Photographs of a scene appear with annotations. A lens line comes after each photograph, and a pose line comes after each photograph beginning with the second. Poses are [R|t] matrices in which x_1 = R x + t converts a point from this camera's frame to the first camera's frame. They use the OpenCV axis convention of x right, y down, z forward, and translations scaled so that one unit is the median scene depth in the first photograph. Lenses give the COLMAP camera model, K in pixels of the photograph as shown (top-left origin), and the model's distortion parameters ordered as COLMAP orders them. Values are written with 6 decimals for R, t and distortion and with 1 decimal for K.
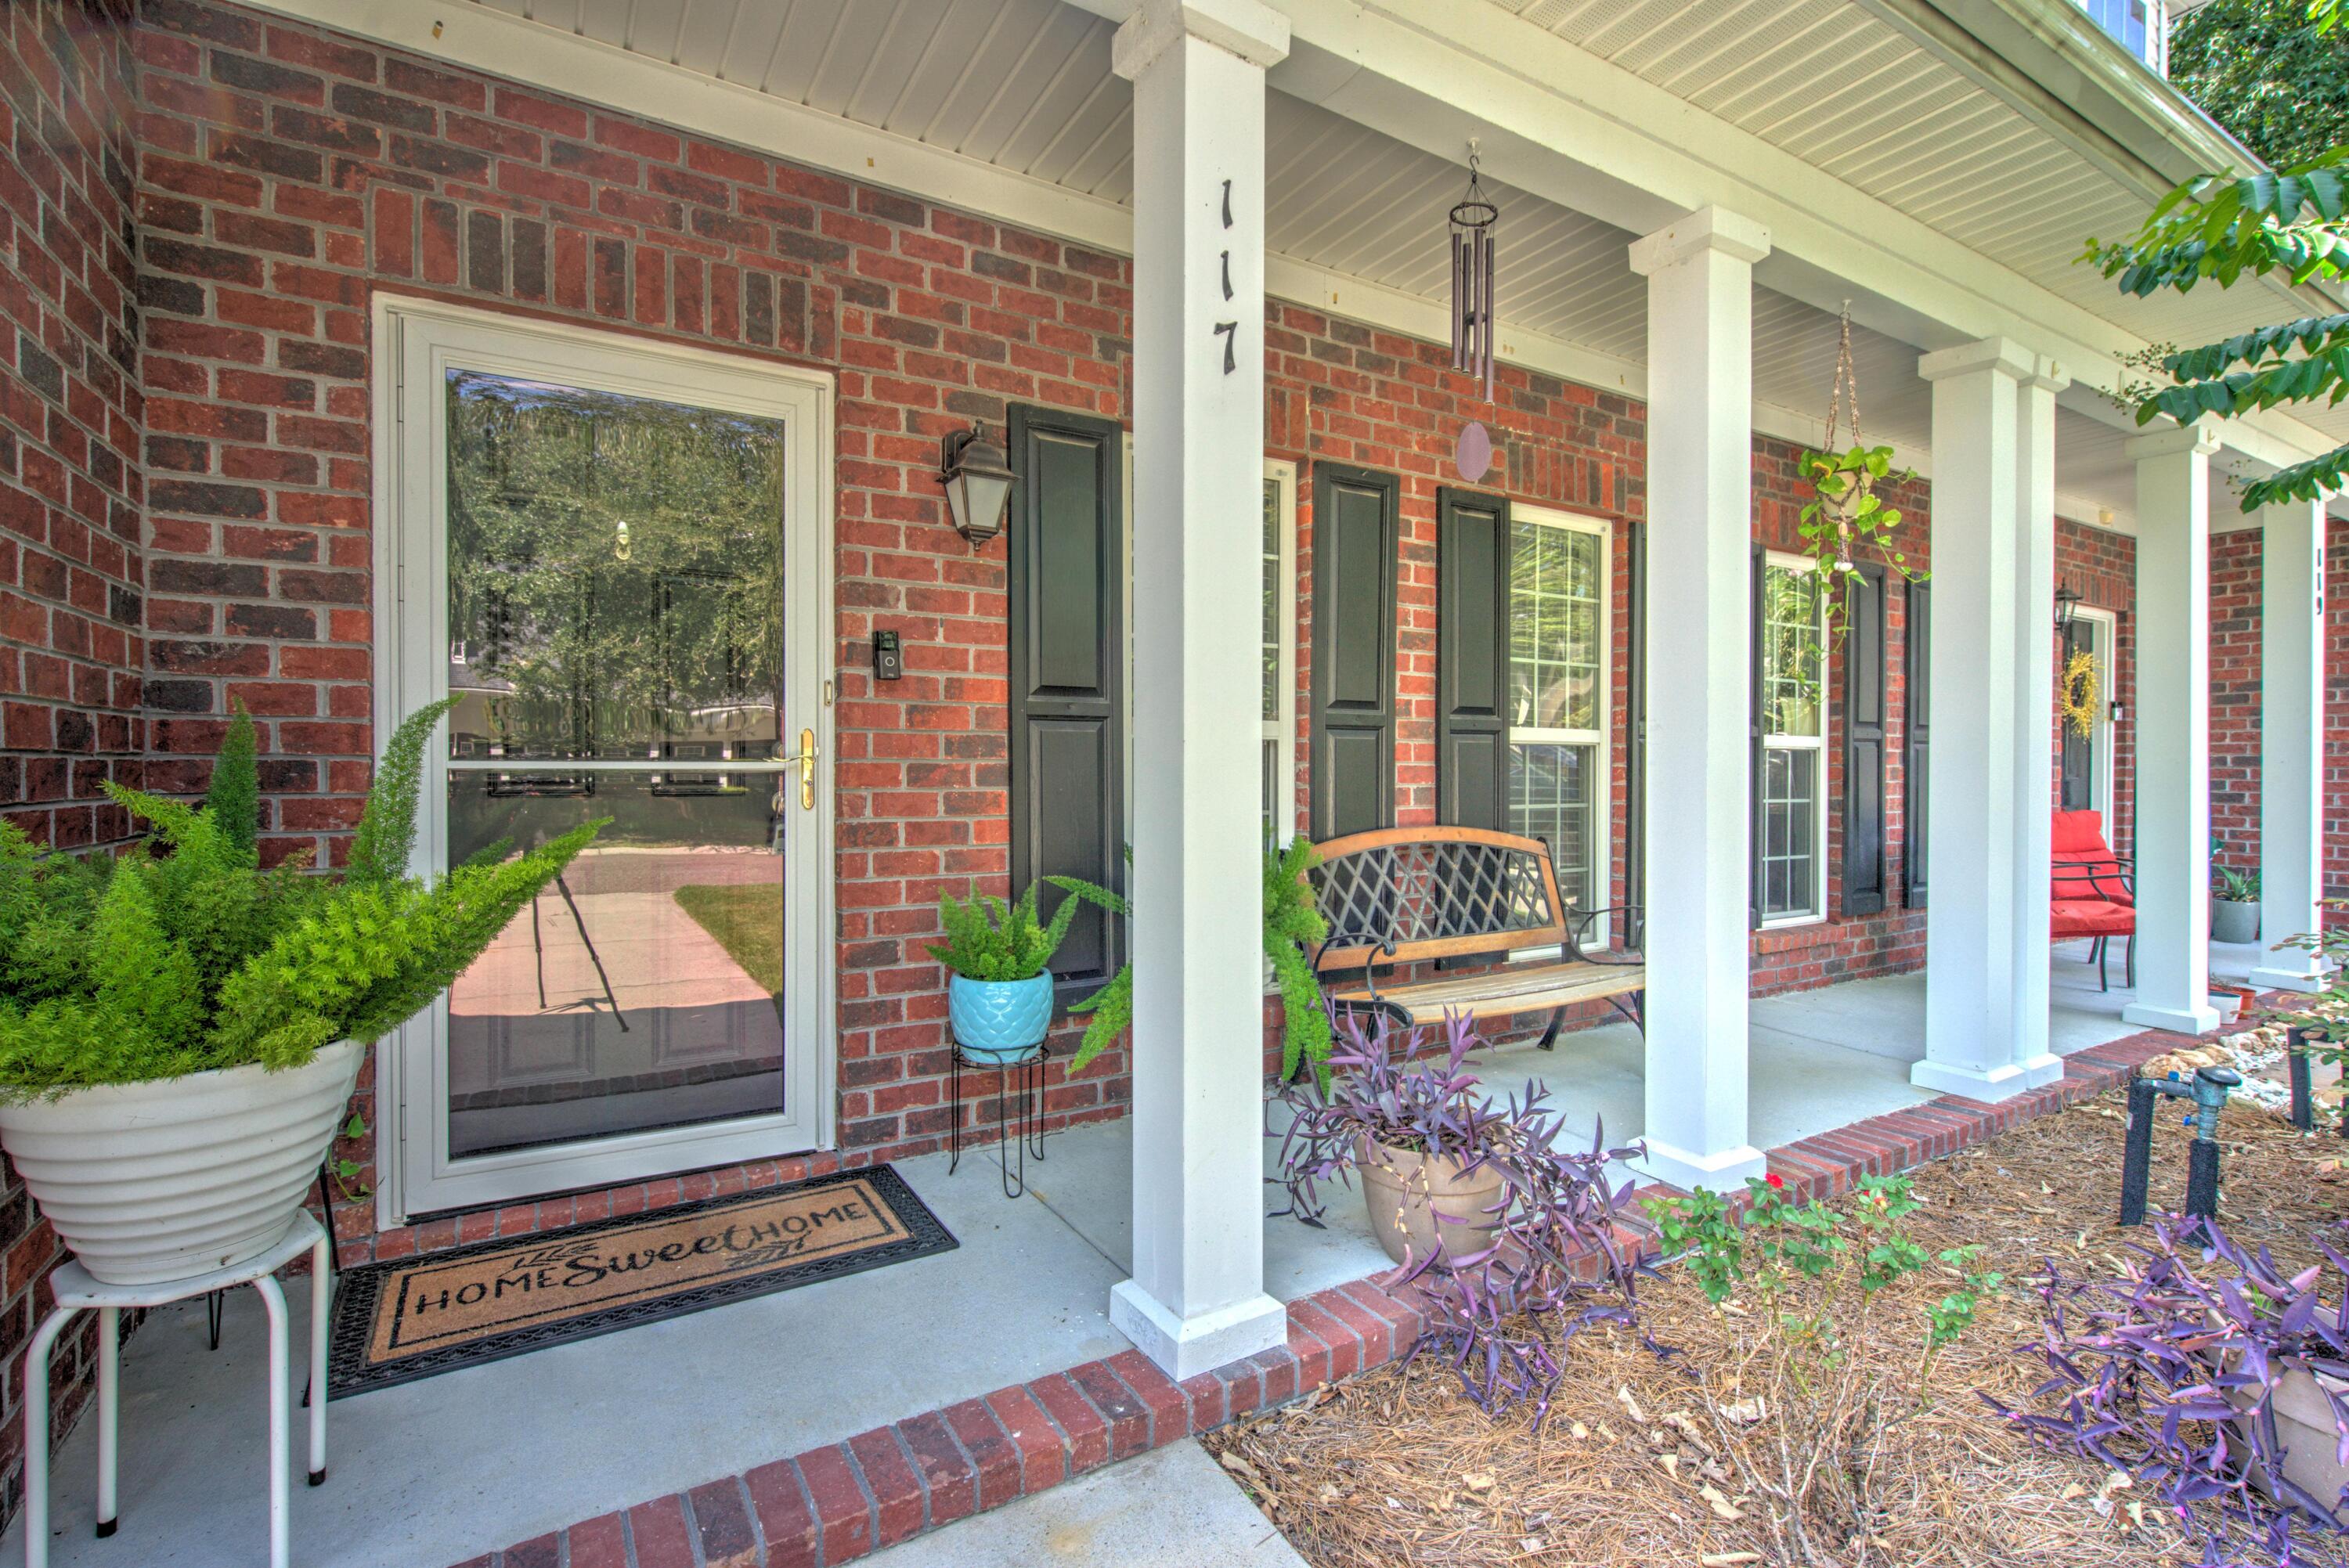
lens RADIAL K [[1078.8, 0, 1182.4], [0, 1078.8, 788.5], [0, 0, 1]] dist [-0.000764, 0.001417]
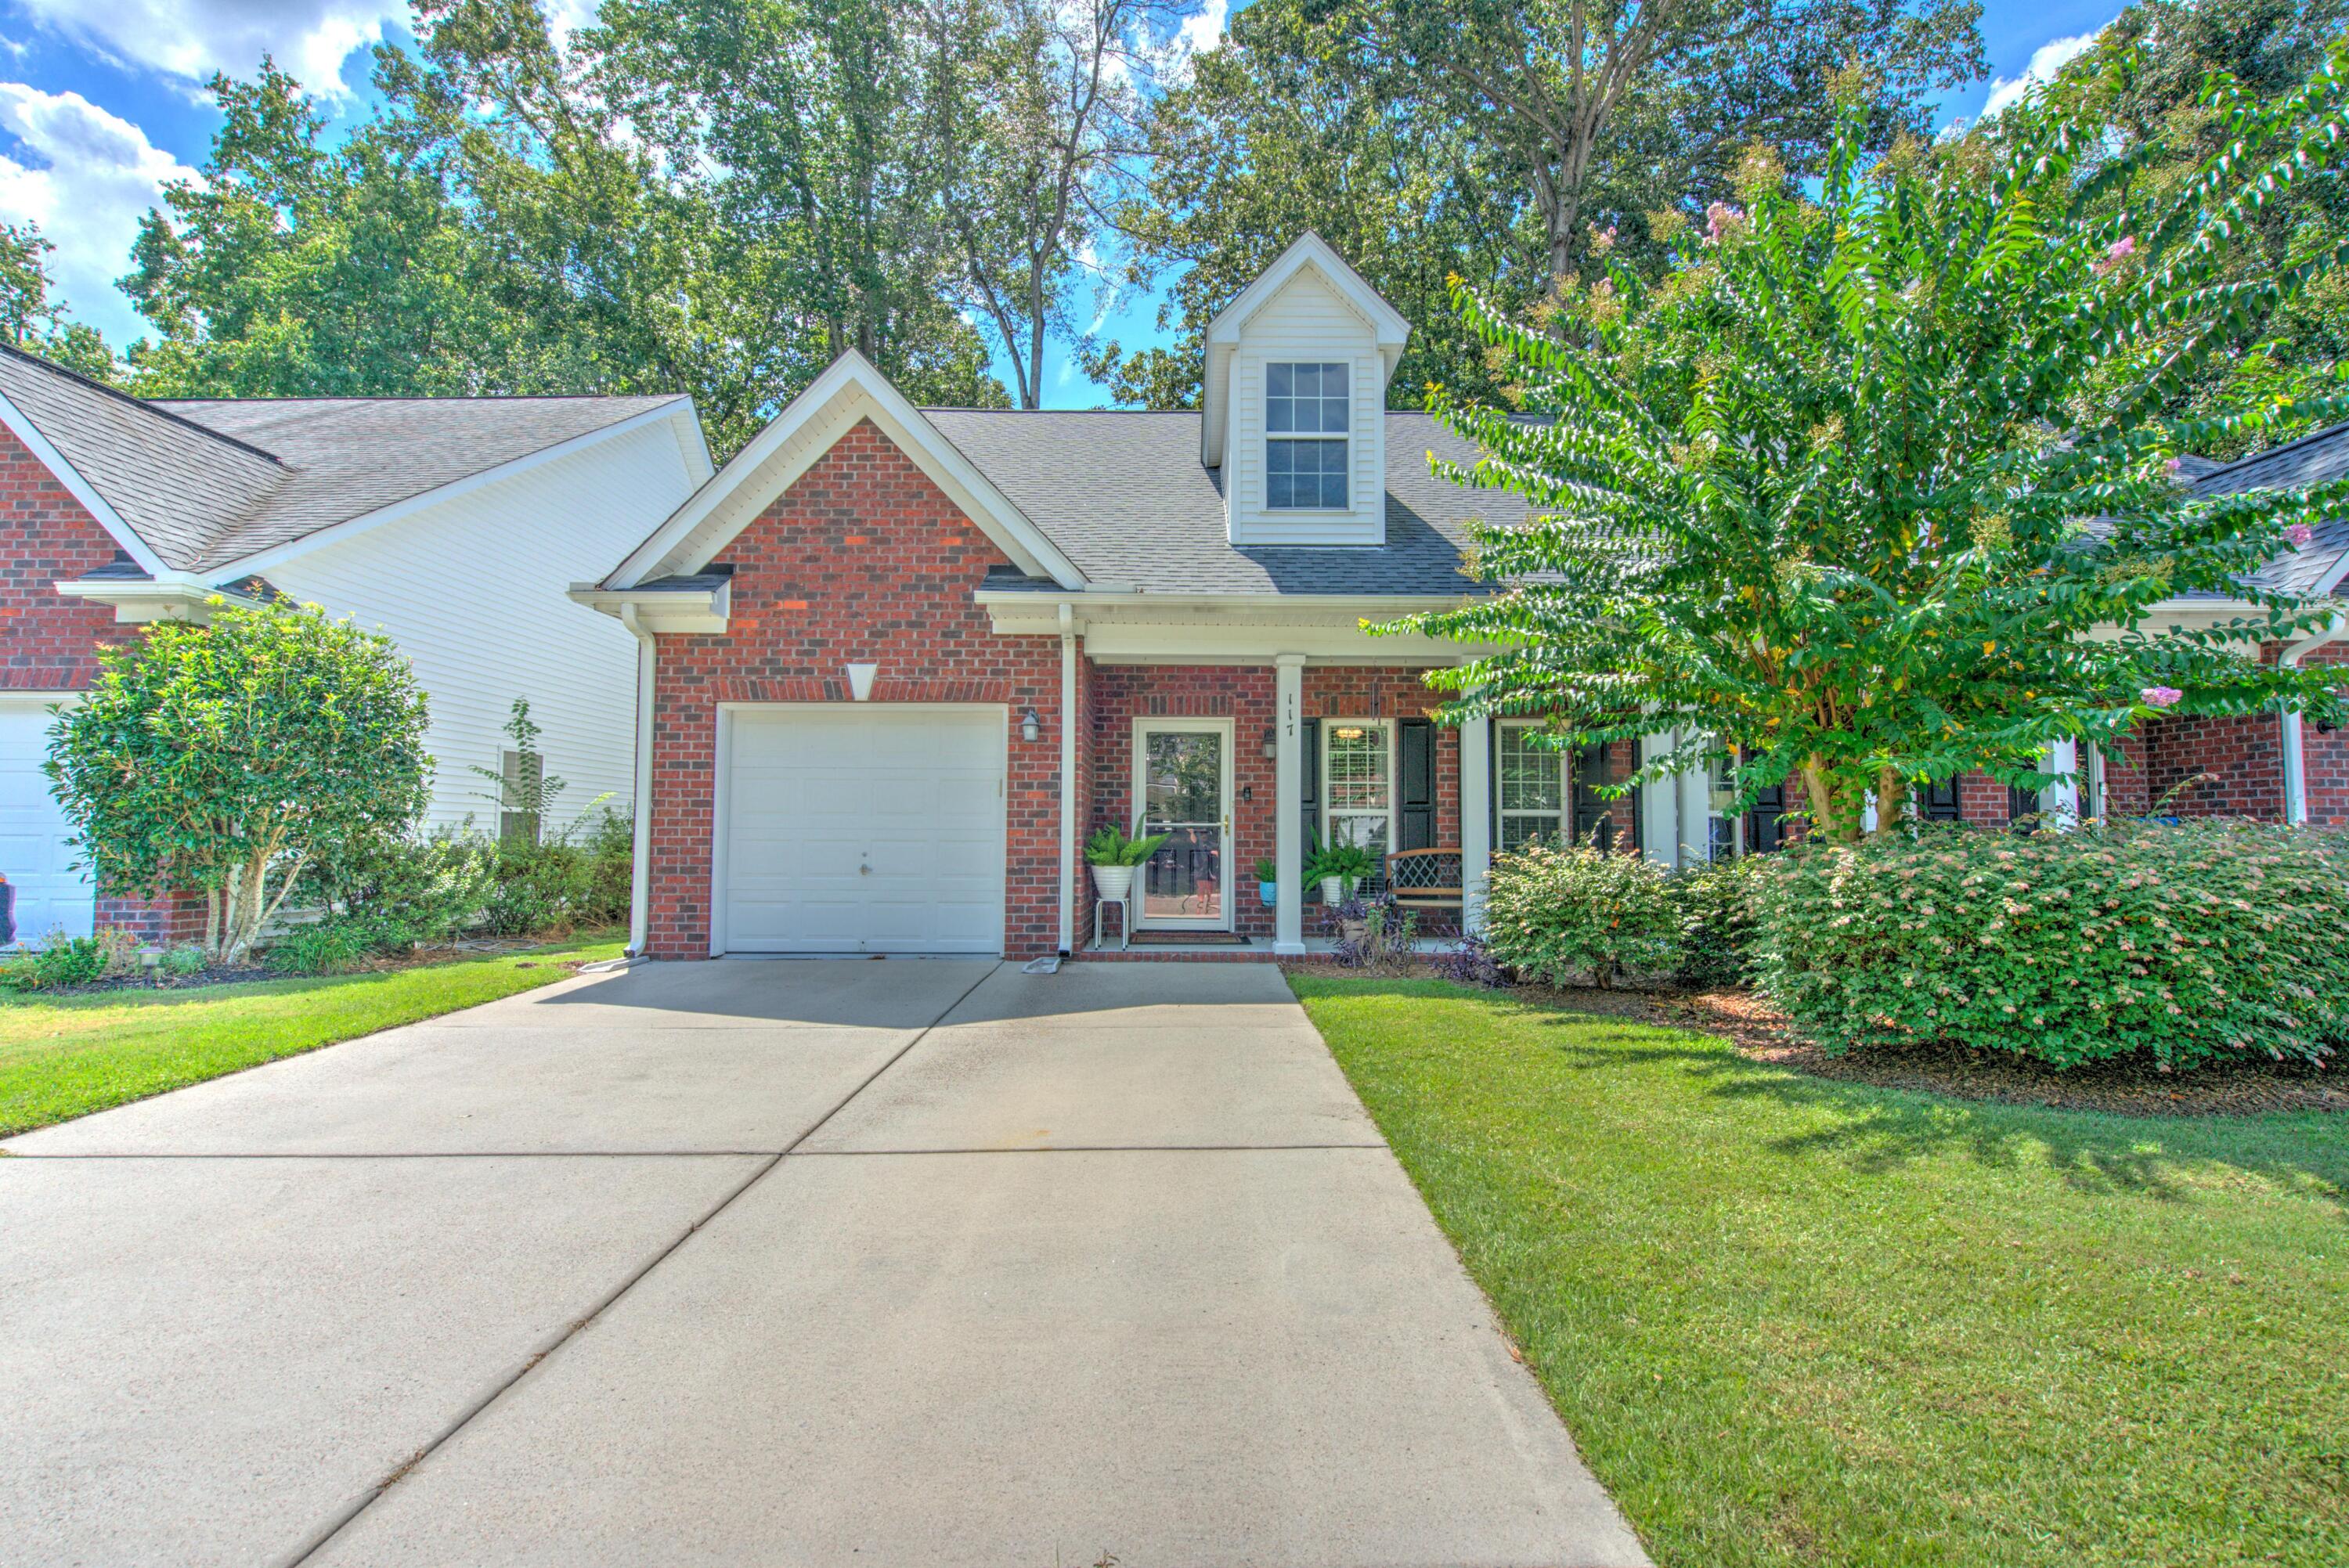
lens RADIAL K [[1078.8, 0, 1182.4], [0, 1078.8, 788.5], [0, 0, 1]] dist [-0.000764, 0.001417]
pose [[0.867536, -0.023338, -0.496827, 1.363536], [-0.008894, 0.998011, -0.062411, 0.085663], [0.497296, 0.058562, 0.865602, -2.288395]]
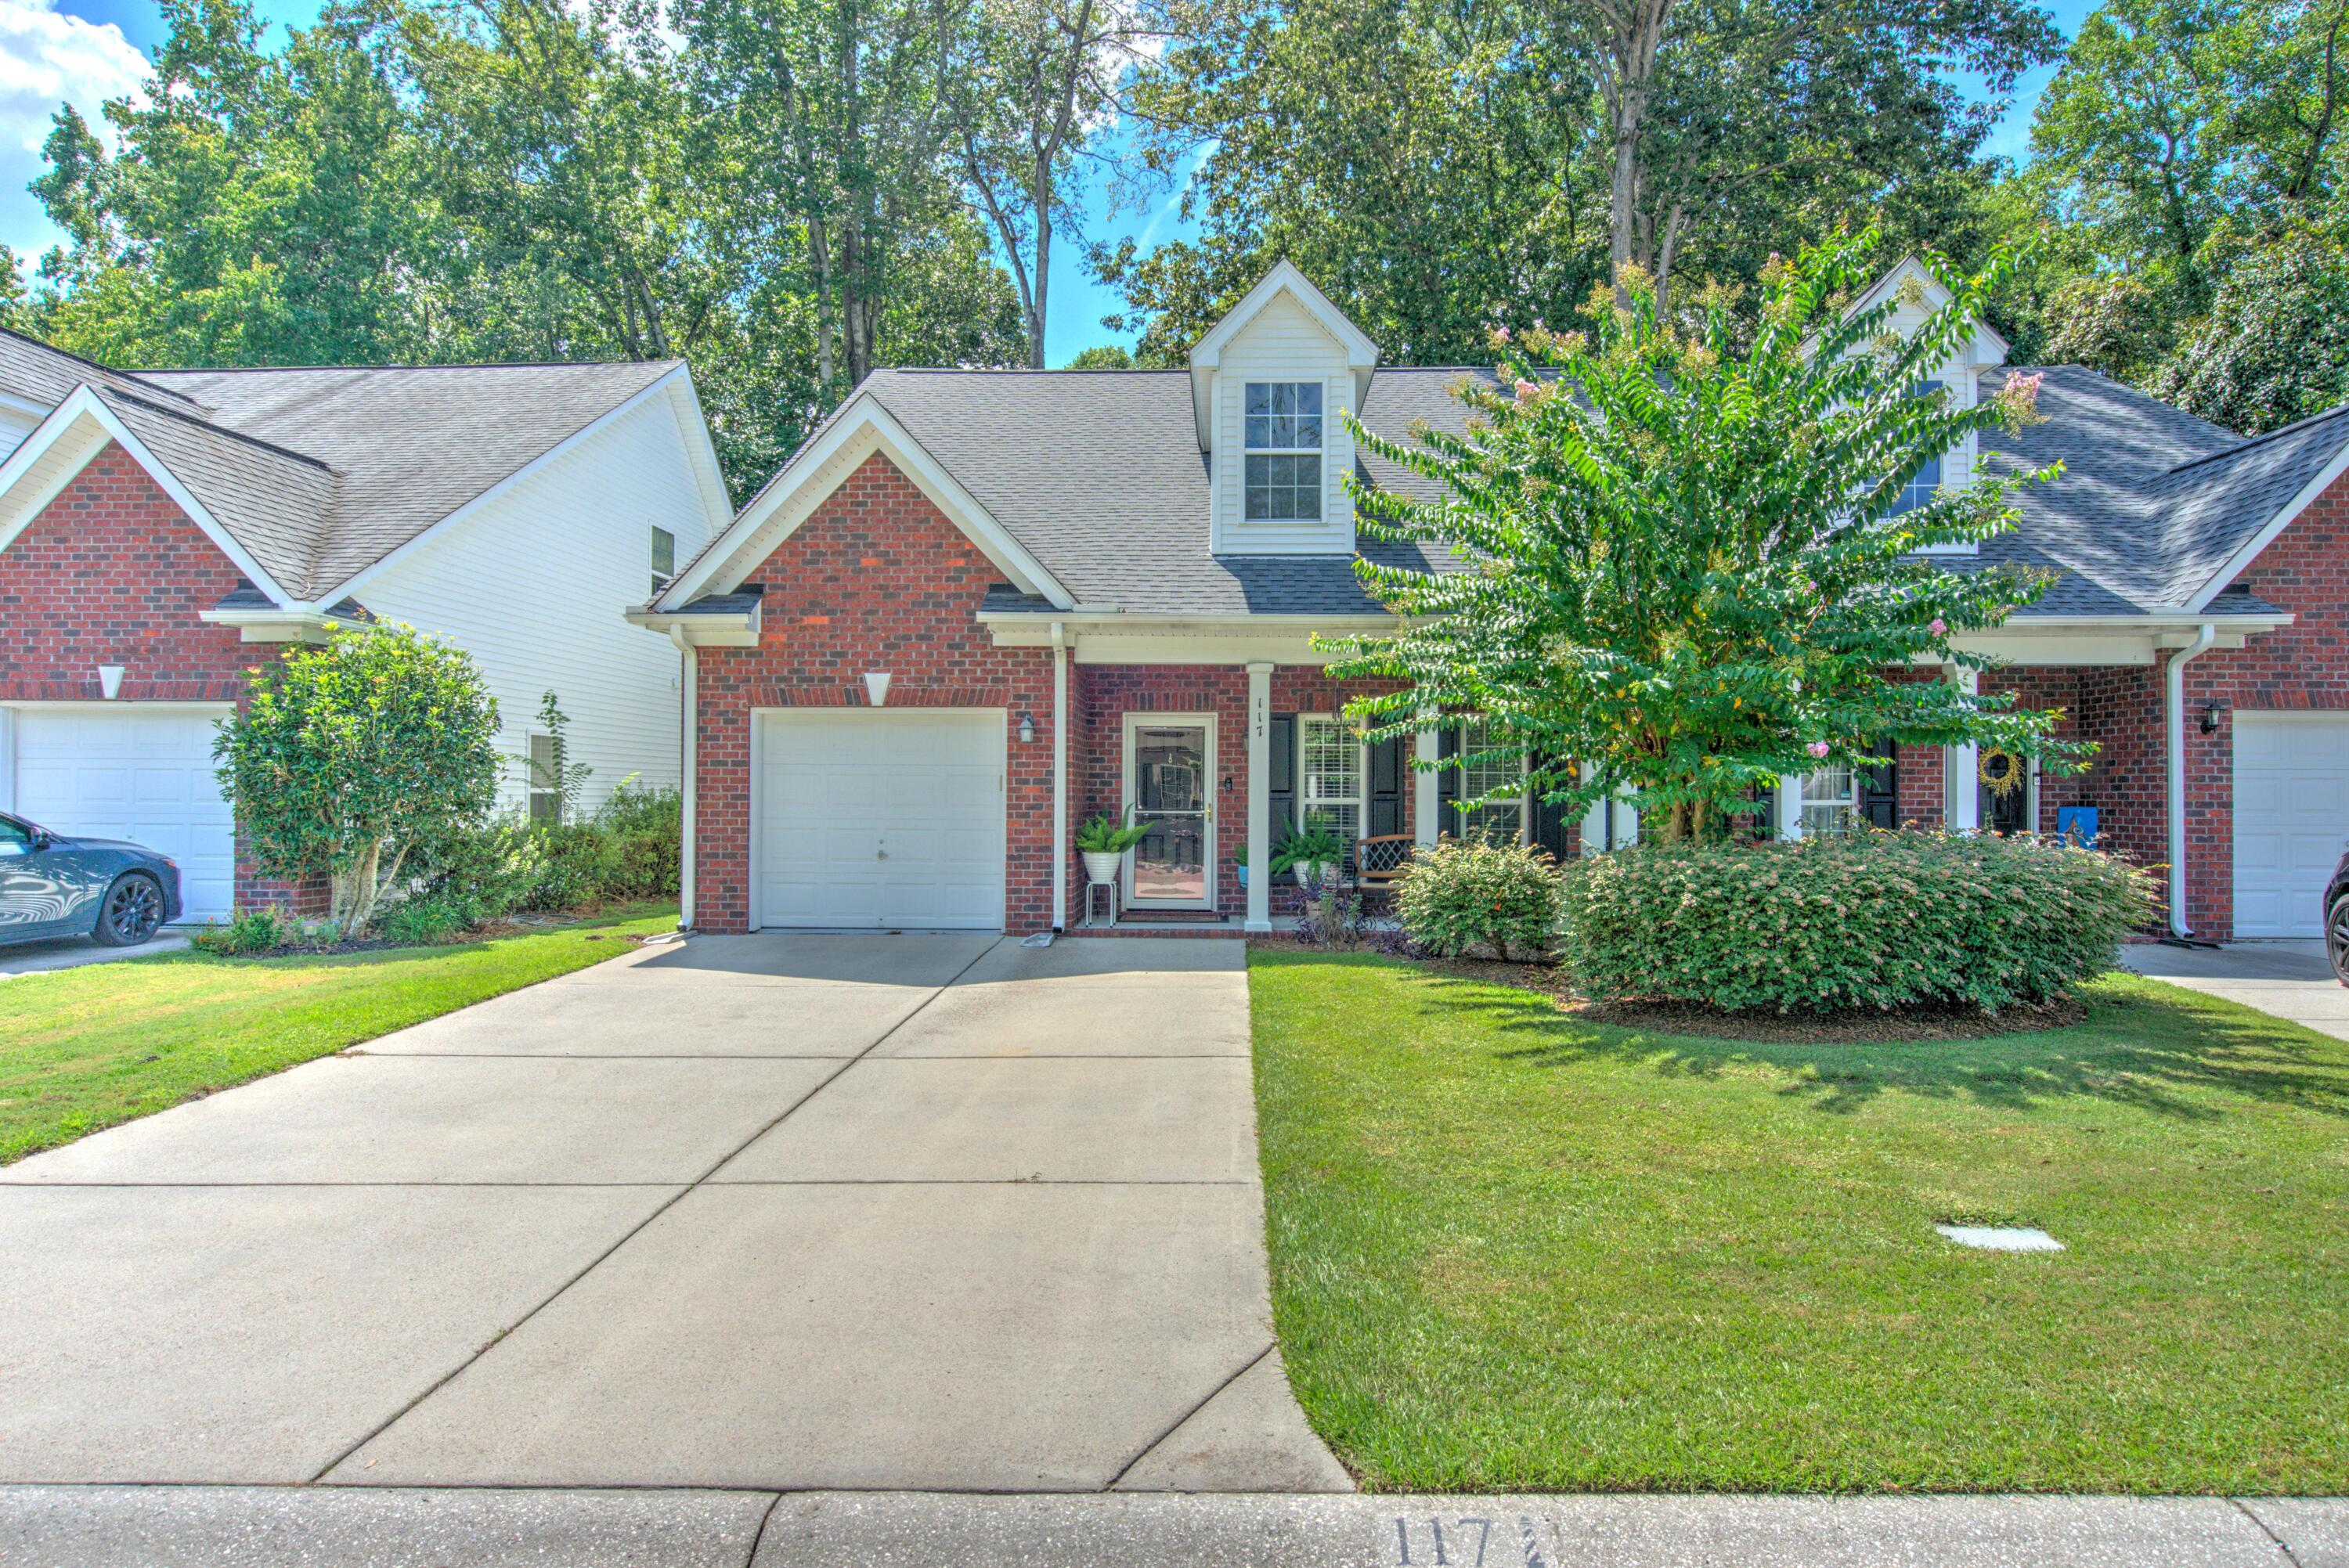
lens RADIAL K [[1368.9, 0, 1190.5], [0, 1368.9, 787.6], [0, 0, 1]] dist [-0.006954, 0.001746]
pose [[0.849356, 0.000616, -0.527820, 2.283158], [-0.010092, 0.999835, -0.015074, -0.038478], [0.527724, 0.018130, 0.849223, -3.366359]]
